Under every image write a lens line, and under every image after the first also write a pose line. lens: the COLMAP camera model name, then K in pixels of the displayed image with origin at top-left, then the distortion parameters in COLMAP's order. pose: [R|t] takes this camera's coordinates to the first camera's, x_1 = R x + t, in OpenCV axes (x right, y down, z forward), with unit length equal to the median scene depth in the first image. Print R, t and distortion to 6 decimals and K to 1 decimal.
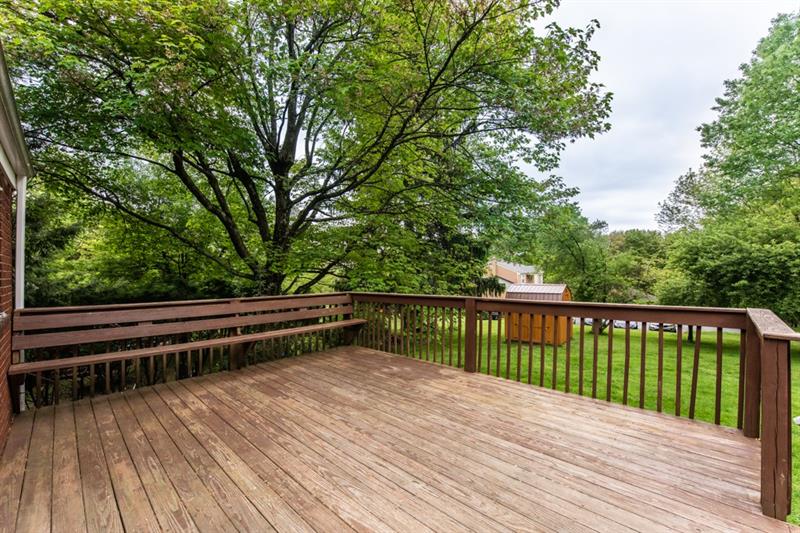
lens RADIAL K [[329.4, 0, 404.6], [0, 329.4, 264.7], [0, 0, 1]] dist [-0.023084, -0.000675]
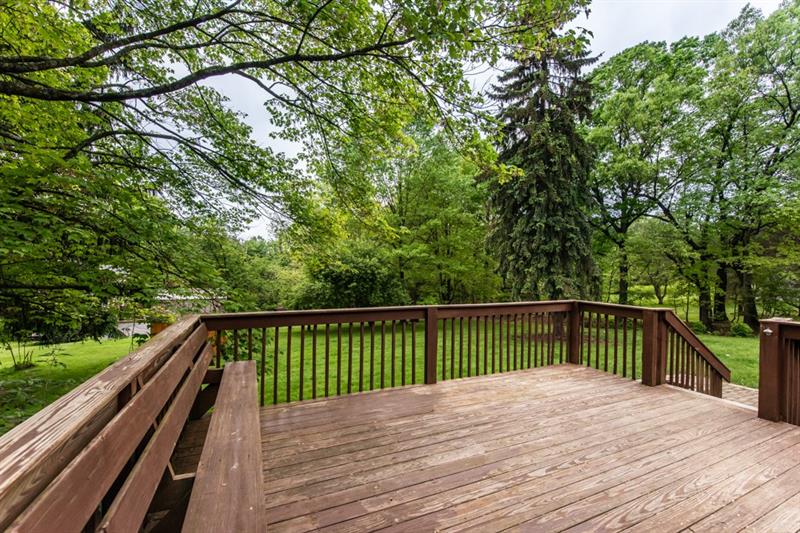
lens RADIAL K [[329.4, 0, 399.7], [0, 329.4, 265.9], [0, 0, 1]] dist [-0.023084, -0.000675]
pose [[0.411236, 0.033302, 0.910920, -0.839189], [-0.029476, 0.999296, -0.023226, 0.004596], [-0.911052, -0.017299, 0.411928, 0.789247]]
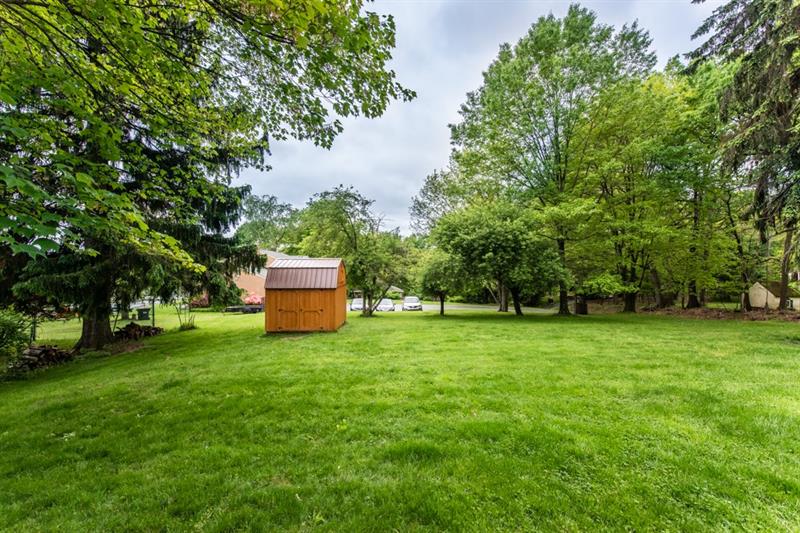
lens RADIAL K [[329.4, 0, 401.3], [0, 329.4, 261.0], [0, 0, 1]] dist [-0.023084, -0.000675]
pose [[0.782475, 0.015627, 0.622486, 0.412448], [-0.015280, 0.999866, -0.005894, 0.348582], [-0.622494, -0.004900, 0.782609, 1.165552]]
